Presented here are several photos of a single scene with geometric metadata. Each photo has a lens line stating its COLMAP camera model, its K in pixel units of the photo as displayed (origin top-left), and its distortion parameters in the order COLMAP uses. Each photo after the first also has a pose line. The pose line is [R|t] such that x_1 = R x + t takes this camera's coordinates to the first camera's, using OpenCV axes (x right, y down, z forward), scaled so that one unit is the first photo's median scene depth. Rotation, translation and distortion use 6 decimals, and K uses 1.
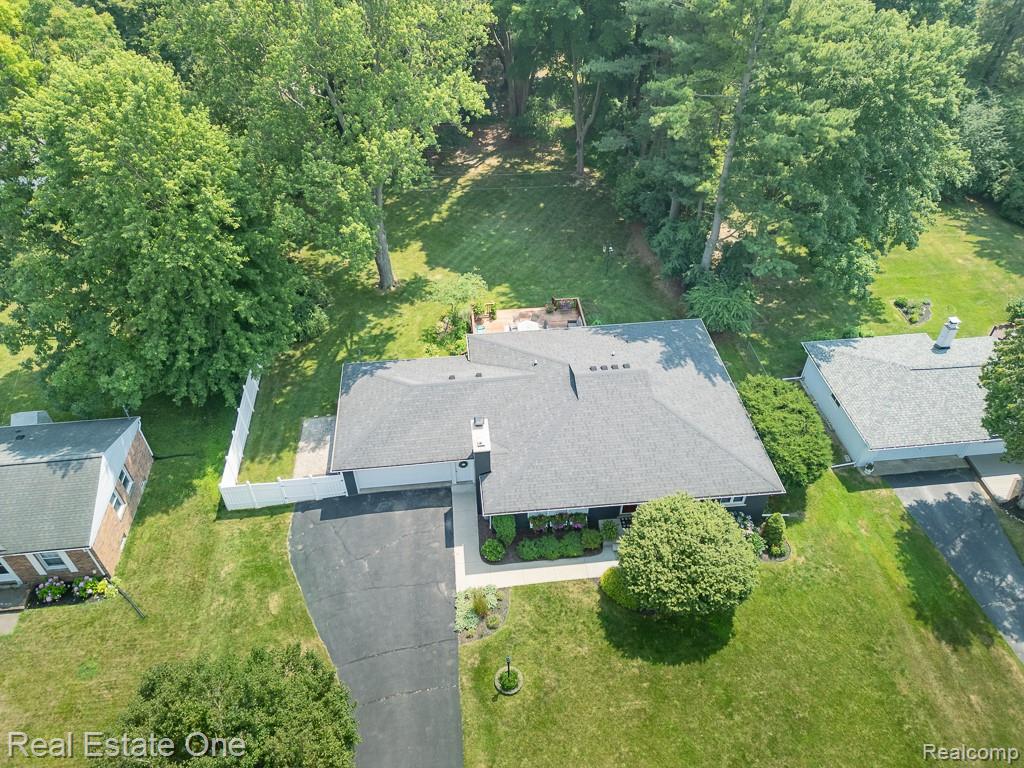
lens RADIAL K [[719.1, 0, 510.3], [0, 719.1, 382.7], [0, 0, 1]] dist [0.055188, -0.054972]
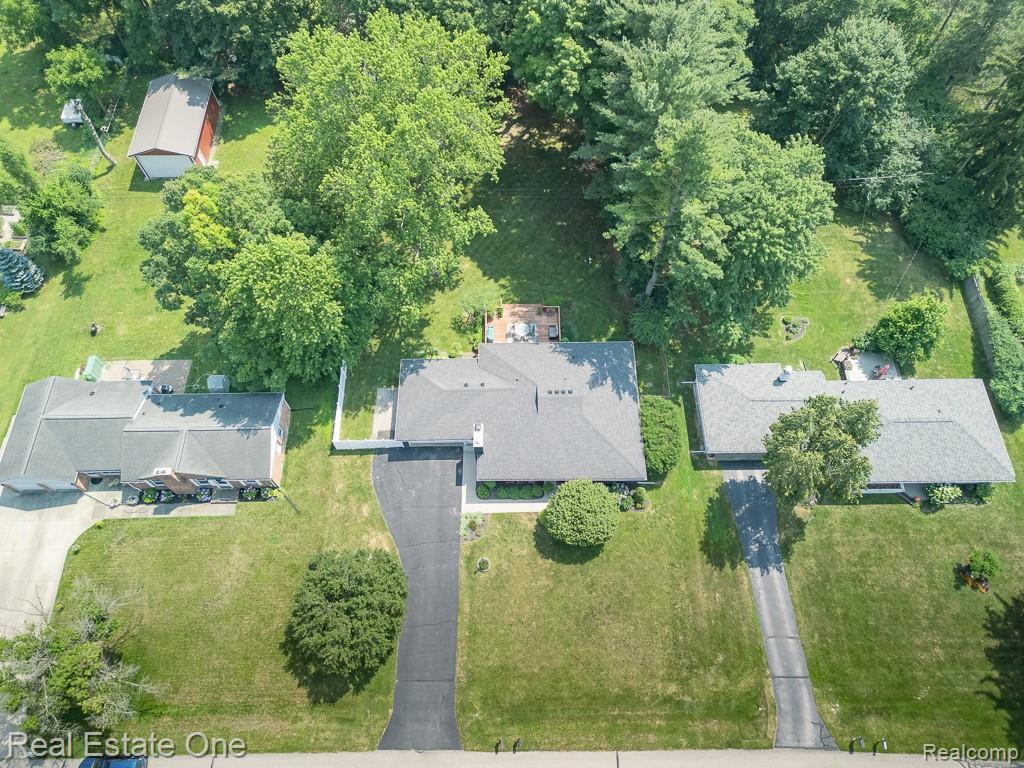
lens RADIAL K [[719.1, 0, 510.0], [0, 719.1, 377.1], [0, 0, 1]] dist [0.055188, -0.054972]
pose [[0.995185, 0.082010, -0.053679, 0.118224], [-0.058859, 0.937945, 0.341754, -0.662911], [0.078375, -0.336949, 0.938255, -0.597000]]
